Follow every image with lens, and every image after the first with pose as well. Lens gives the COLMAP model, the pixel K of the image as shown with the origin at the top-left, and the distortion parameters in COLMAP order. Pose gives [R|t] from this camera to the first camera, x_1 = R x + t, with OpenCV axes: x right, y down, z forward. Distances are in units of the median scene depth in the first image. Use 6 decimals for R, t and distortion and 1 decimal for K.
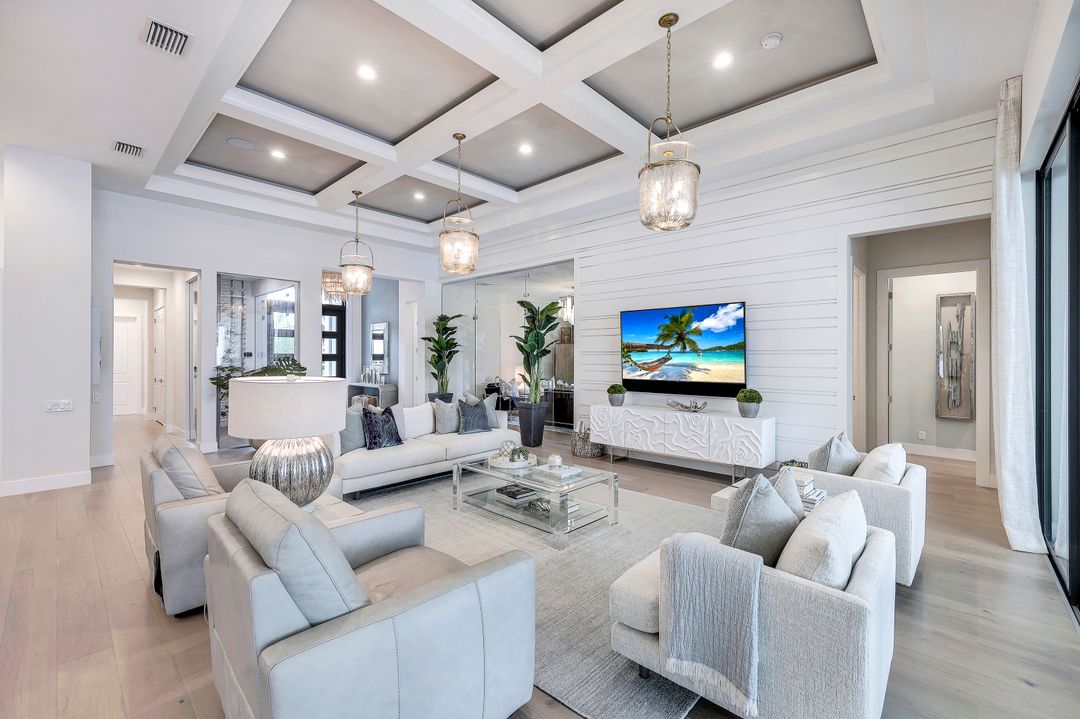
lens RADIAL K [[439.0, 0, 548.4], [0, 439.0, 358.5], [0, 0, 1]] dist [-0.003111, -0.000207]
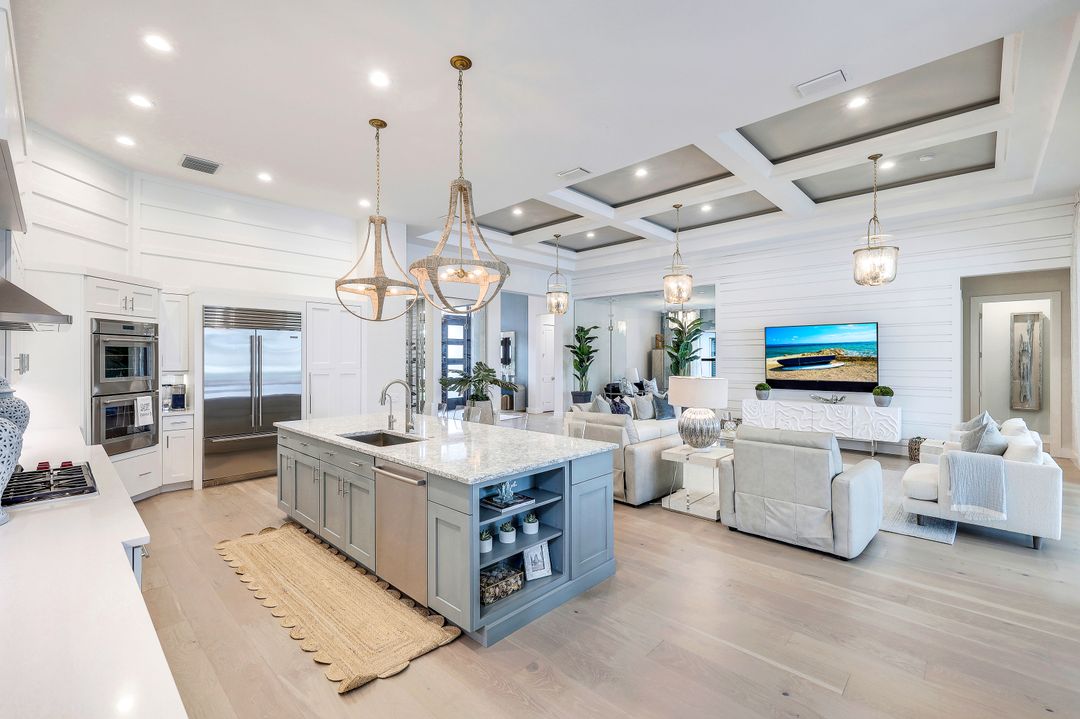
lens RADIAL K [[435.1, 0, 564.8], [0, 435.1, 359.8], [0, 0, 1]] dist [-0.003585, 0.000170]
pose [[0.999808, -0.001105, -0.019555, -0.404069], [0.001073, 0.999998, -0.001661, -0.009189], [0.019557, 0.001639, 0.999807, -0.300612]]
